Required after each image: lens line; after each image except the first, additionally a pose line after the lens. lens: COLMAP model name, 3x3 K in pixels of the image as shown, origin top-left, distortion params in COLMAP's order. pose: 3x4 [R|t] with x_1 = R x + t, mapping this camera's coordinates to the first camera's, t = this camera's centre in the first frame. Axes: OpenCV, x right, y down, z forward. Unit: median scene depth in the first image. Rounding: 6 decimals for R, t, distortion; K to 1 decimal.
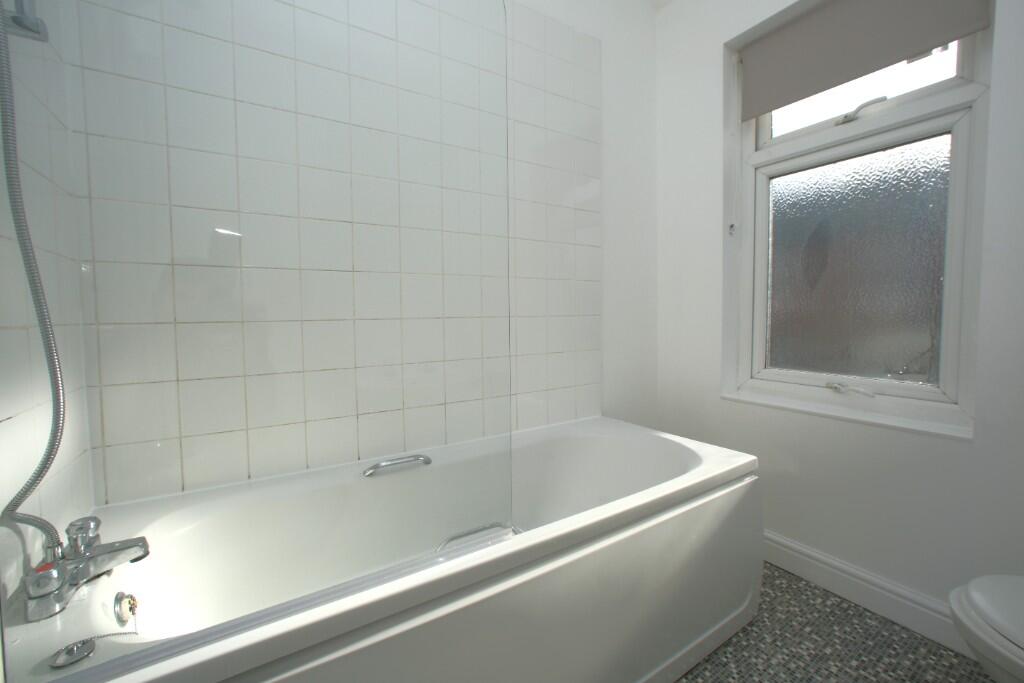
lens RADIAL K [[418.6, 0, 510.6], [0, 418.6, 335.3], [0, 0, 1]] dist [-0.011363, 0.002323]
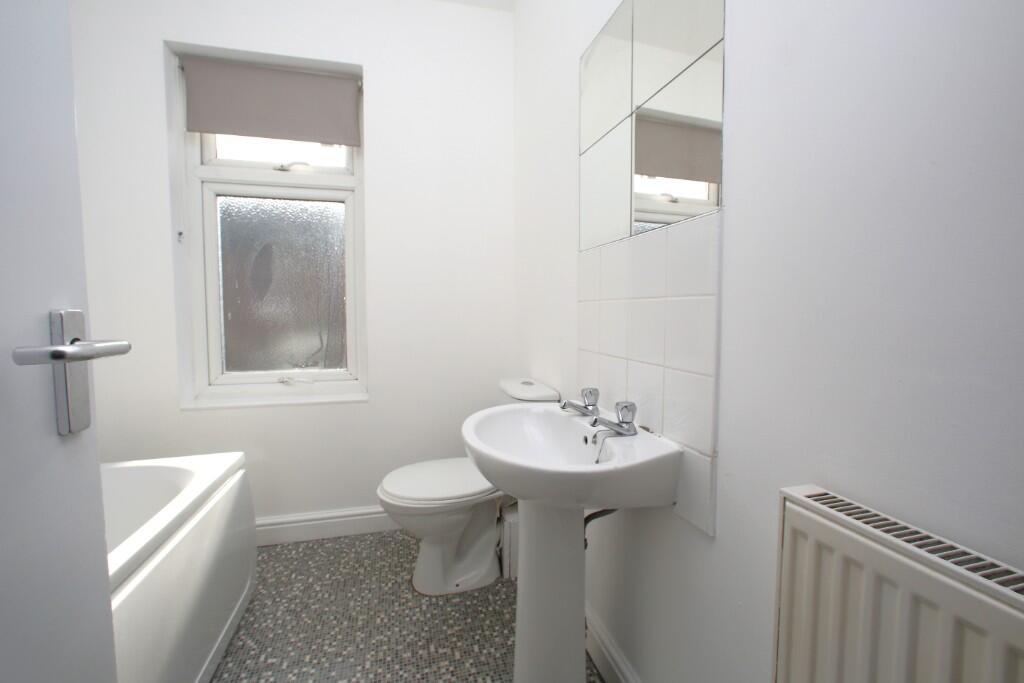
lens RADIAL K [[418.6, 0, 511.4], [0, 418.6, 339.8], [0, 0, 1]] dist [-0.011363, 0.002323]
pose [[0.297028, -0.052009, 0.953451, -0.236818], [0.051628, 0.997930, 0.038352, -0.013934], [-0.953472, 0.037833, 0.299098, -0.025983]]
